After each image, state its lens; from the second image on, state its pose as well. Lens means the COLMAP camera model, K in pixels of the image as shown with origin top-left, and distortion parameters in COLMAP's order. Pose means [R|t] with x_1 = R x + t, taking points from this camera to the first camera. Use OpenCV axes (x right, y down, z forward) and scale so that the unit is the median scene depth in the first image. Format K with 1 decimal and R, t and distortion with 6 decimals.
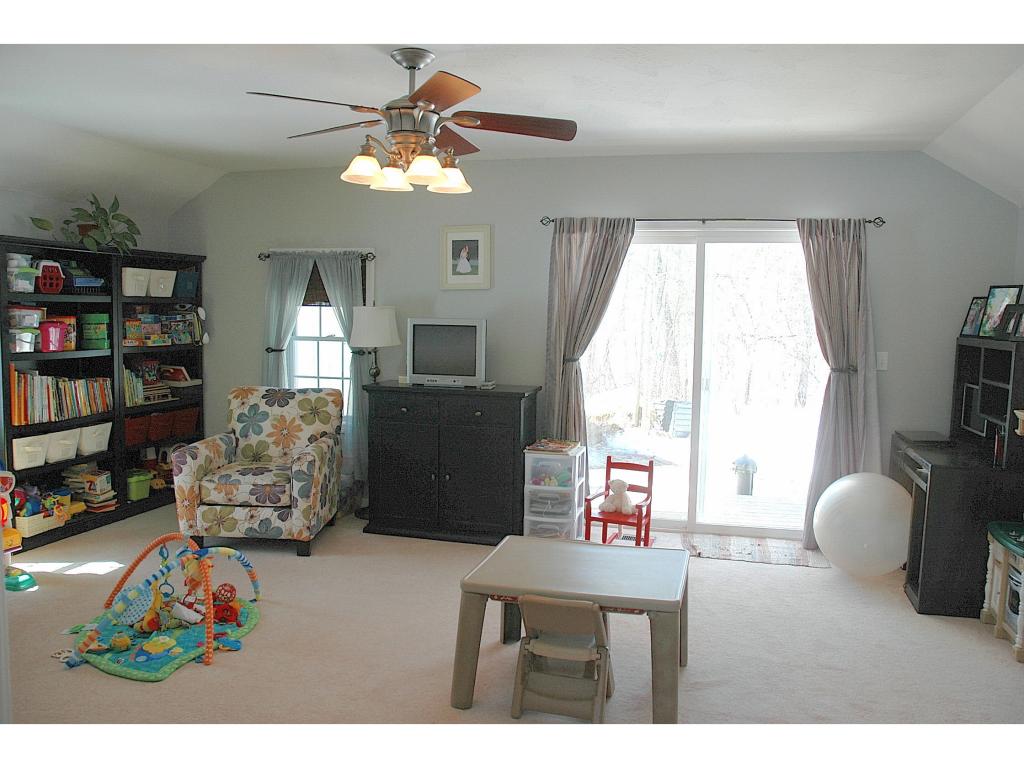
lens RADIAL K [[811.9, 0, 515.9], [0, 811.9, 381.8], [0, 0, 1]] dist [-0.172525, 0.187363]
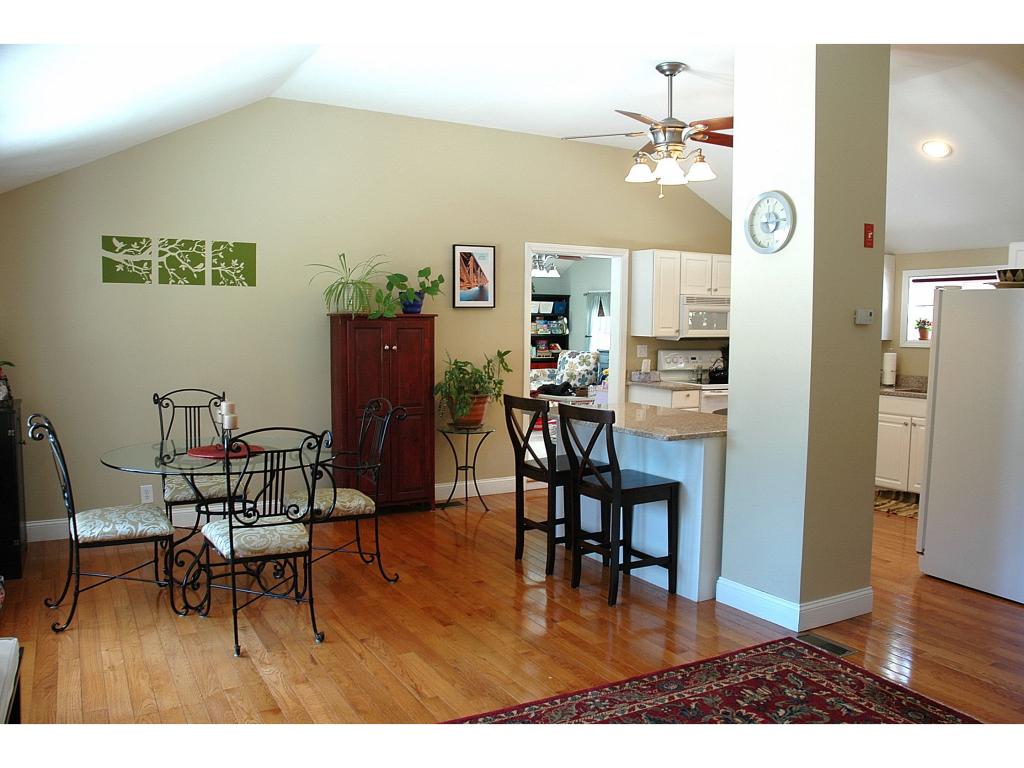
lens RADIAL K [[811.9, 0, 515.9], [0, 811.9, 381.8], [0, 0, 1]] dist [-0.172525, 0.187363]
pose [[0.713336, 0.039238, -0.699723, 1.330641], [-0.058434, 0.998285, -0.003591, 0.124295], [0.698382, 0.043449, 0.714405, -0.875374]]
